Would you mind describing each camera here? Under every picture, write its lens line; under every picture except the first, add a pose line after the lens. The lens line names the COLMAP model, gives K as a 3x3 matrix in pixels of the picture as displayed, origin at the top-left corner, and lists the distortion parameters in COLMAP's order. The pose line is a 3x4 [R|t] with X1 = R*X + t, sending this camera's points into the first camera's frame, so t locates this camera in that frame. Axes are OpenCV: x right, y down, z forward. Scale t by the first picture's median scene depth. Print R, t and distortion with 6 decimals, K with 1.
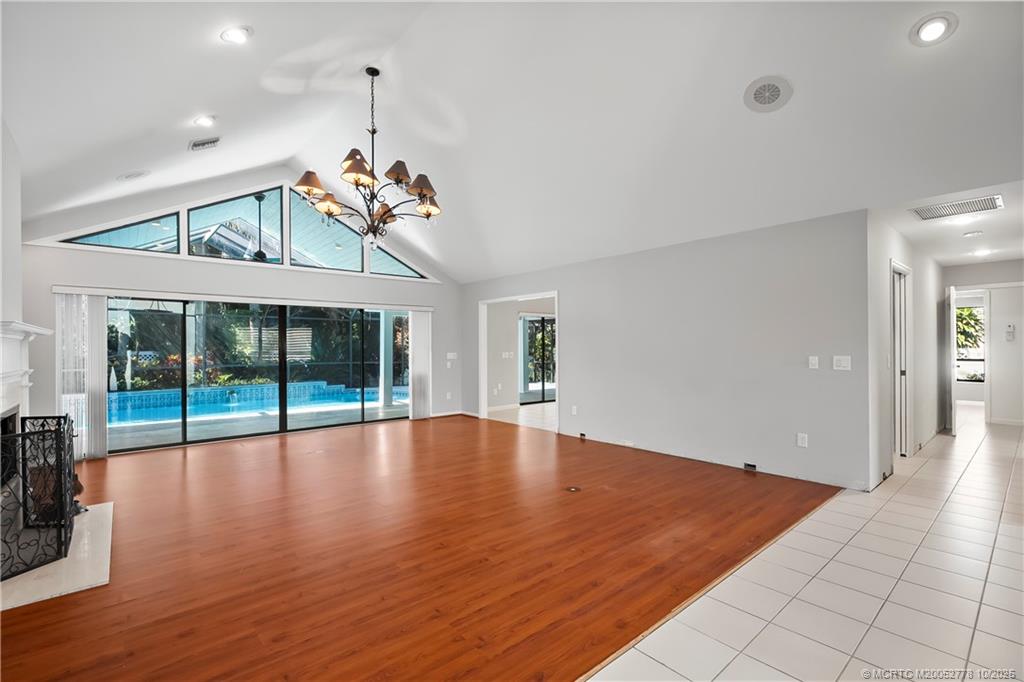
lens RADIAL K [[463.8, 0, 511.0], [0, 463.8, 350.2], [0, 0, 1]] dist [-0.004771, -0.000510]
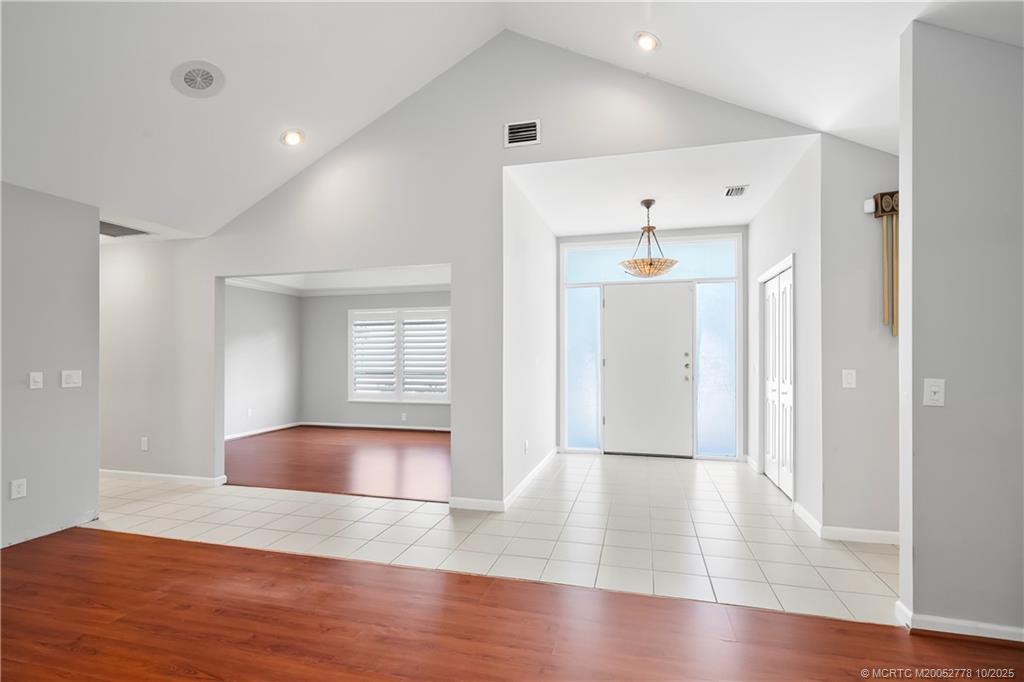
lens RADIAL K [[494.0, 0, 512.0], [0, 494.0, 351.0], [0, 0, 1]] dist [0.020232, 0.000237]
pose [[-0.564578, 0.005916, 0.825358, -0.547388], [0.002097, 0.999981, -0.005734, -0.018001], [-0.825377, -0.001507, -0.564580, 0.945608]]
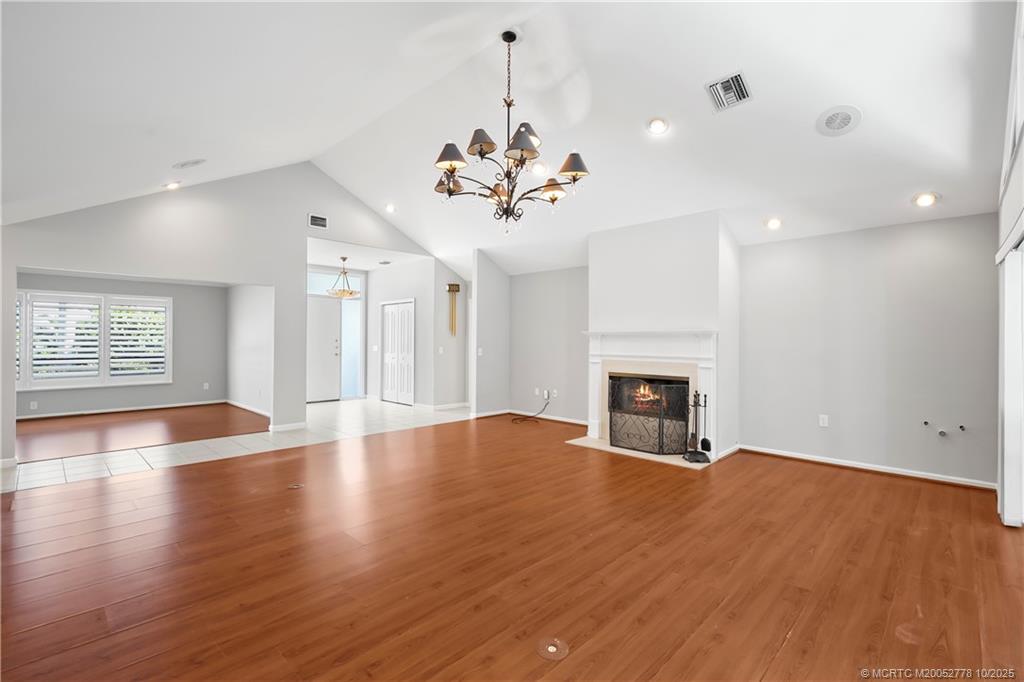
lens RADIAL K [[461.7, 0, 508.2], [0, 461.7, 337.5], [0, 0, 1]] dist [-0.002511, 0.000148]
pose [[-0.996732, -0.005603, -0.080579, -0.286550], [-0.005455, 0.999983, -0.002060, -0.031428], [0.080589, -0.001614, -0.996746, 2.226928]]
